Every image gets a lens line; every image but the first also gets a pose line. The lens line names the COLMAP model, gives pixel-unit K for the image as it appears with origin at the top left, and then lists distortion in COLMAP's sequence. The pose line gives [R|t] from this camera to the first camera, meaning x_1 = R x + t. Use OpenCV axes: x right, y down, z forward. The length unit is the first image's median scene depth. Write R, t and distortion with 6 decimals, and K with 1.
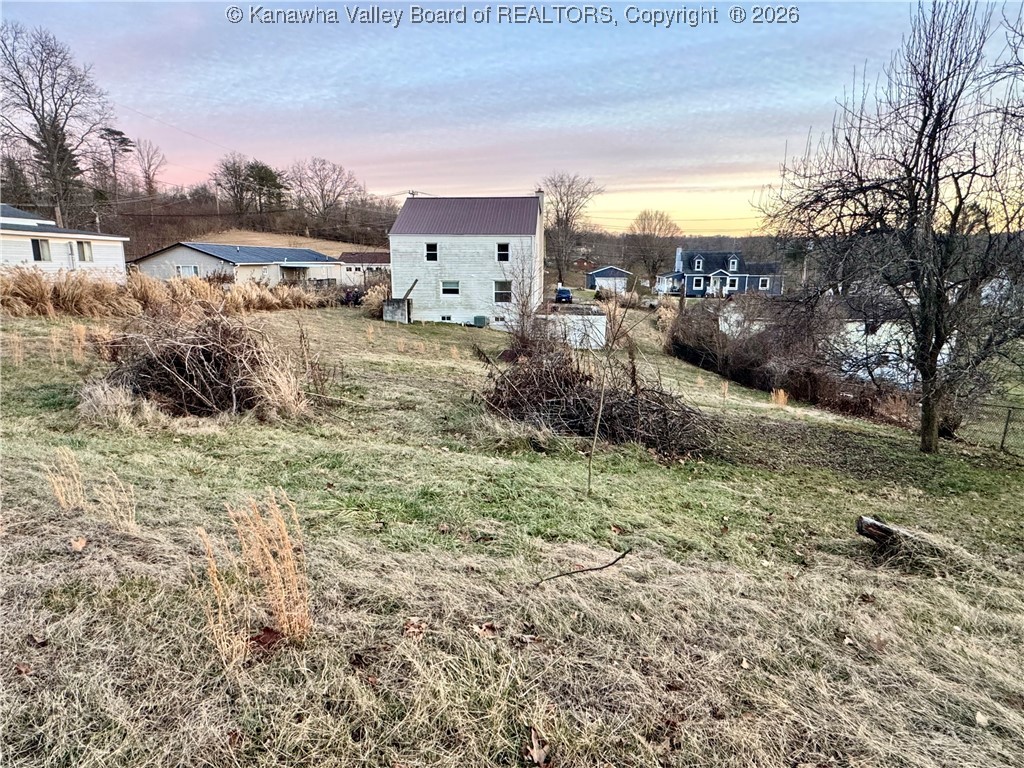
lens RADIAL K [[566.6, 0, 512.0], [0, 566.6, 384.0], [0, 0, 1]] dist [0.001687, -0.002424]
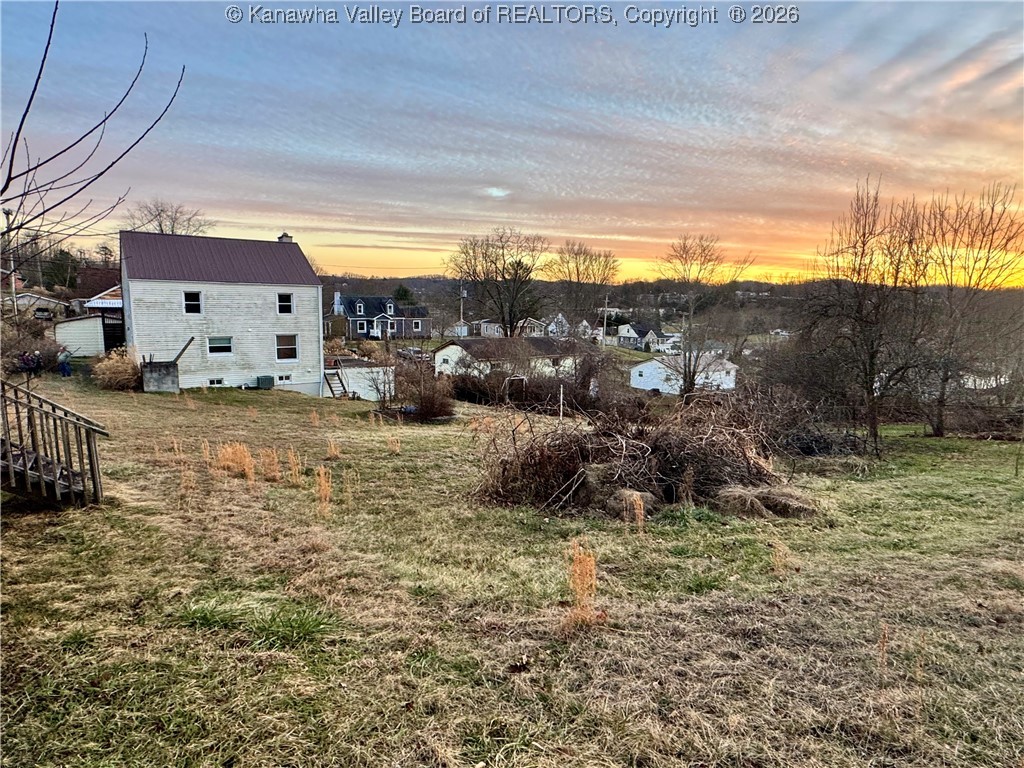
lens RADIAL K [[562.9, 0, 512.0], [0, 562.9, 384.0], [0, 0, 1]] dist [-0.009165, -0.001503]
pose [[0.757705, -0.085129, 0.647022, -0.283530], [0.127004, 0.991734, -0.018247, -0.039041], [-0.640120, 0.096000, 0.762253, 0.094135]]
